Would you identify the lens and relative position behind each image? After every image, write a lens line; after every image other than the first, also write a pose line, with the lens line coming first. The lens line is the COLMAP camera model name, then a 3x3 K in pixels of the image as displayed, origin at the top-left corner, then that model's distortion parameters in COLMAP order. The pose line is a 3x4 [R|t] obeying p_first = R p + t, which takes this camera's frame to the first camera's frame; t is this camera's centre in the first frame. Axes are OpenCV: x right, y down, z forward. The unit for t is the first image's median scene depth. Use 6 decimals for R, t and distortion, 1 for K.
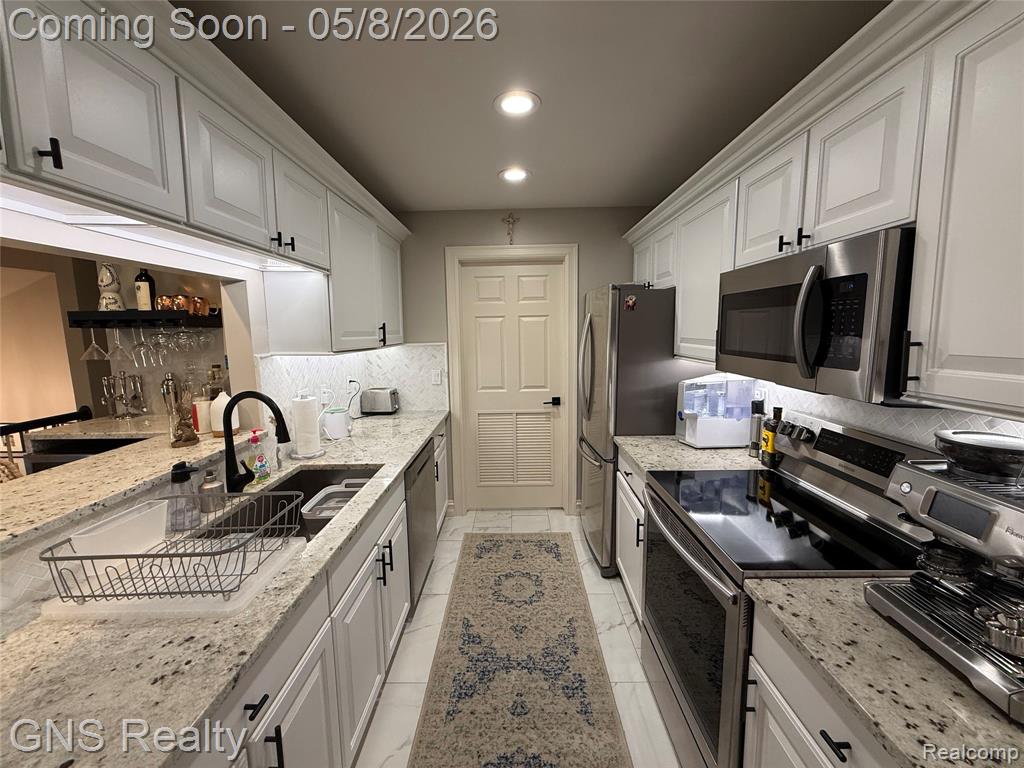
lens RADIAL K [[410.7, 0, 512.0], [0, 410.7, 384.0], [0, 0, 1]] dist [0.001946, -0.000159]
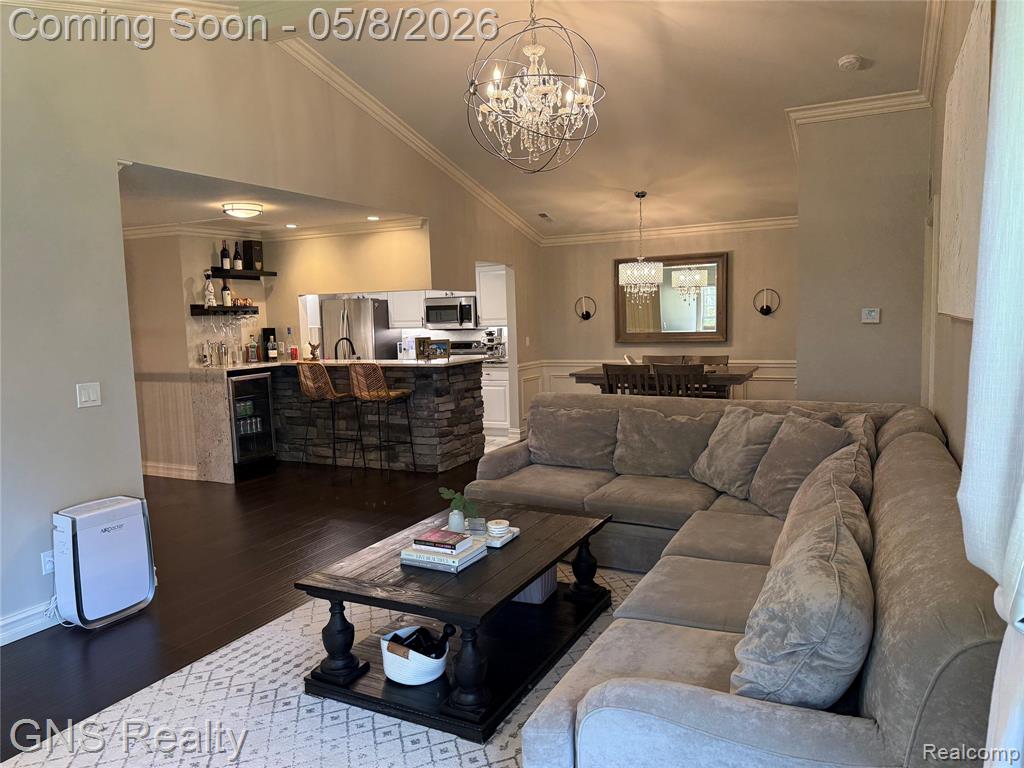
lens RADIAL K [[714.5, 0, 511.9], [0, 714.5, 386.7], [0, 0, 1]] dist [0.142960, -0.189482]
pose [[0.445948, -0.089213, 0.890602, -4.141850], [0.139804, 0.989750, 0.029141, 0.336161], [-0.884073, 0.111514, 0.453850, -2.034983]]
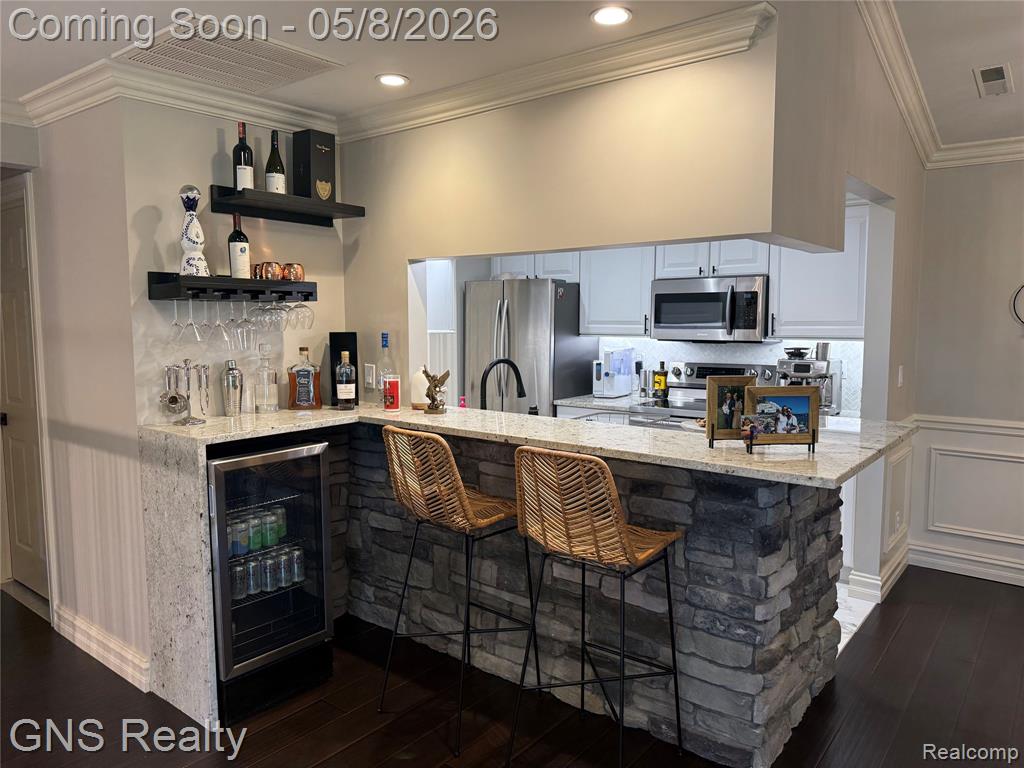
lens RADIAL K [[714.5, 0, 511.9], [0, 714.5, 386.7], [0, 0, 1]] dist [0.142960, -0.189482]
pose [[0.618627, -0.065748, 0.782929, -2.103794], [0.095021, 0.995439, 0.008513, 0.079075], [-0.779918, 0.069128, 0.622052, -0.337834]]
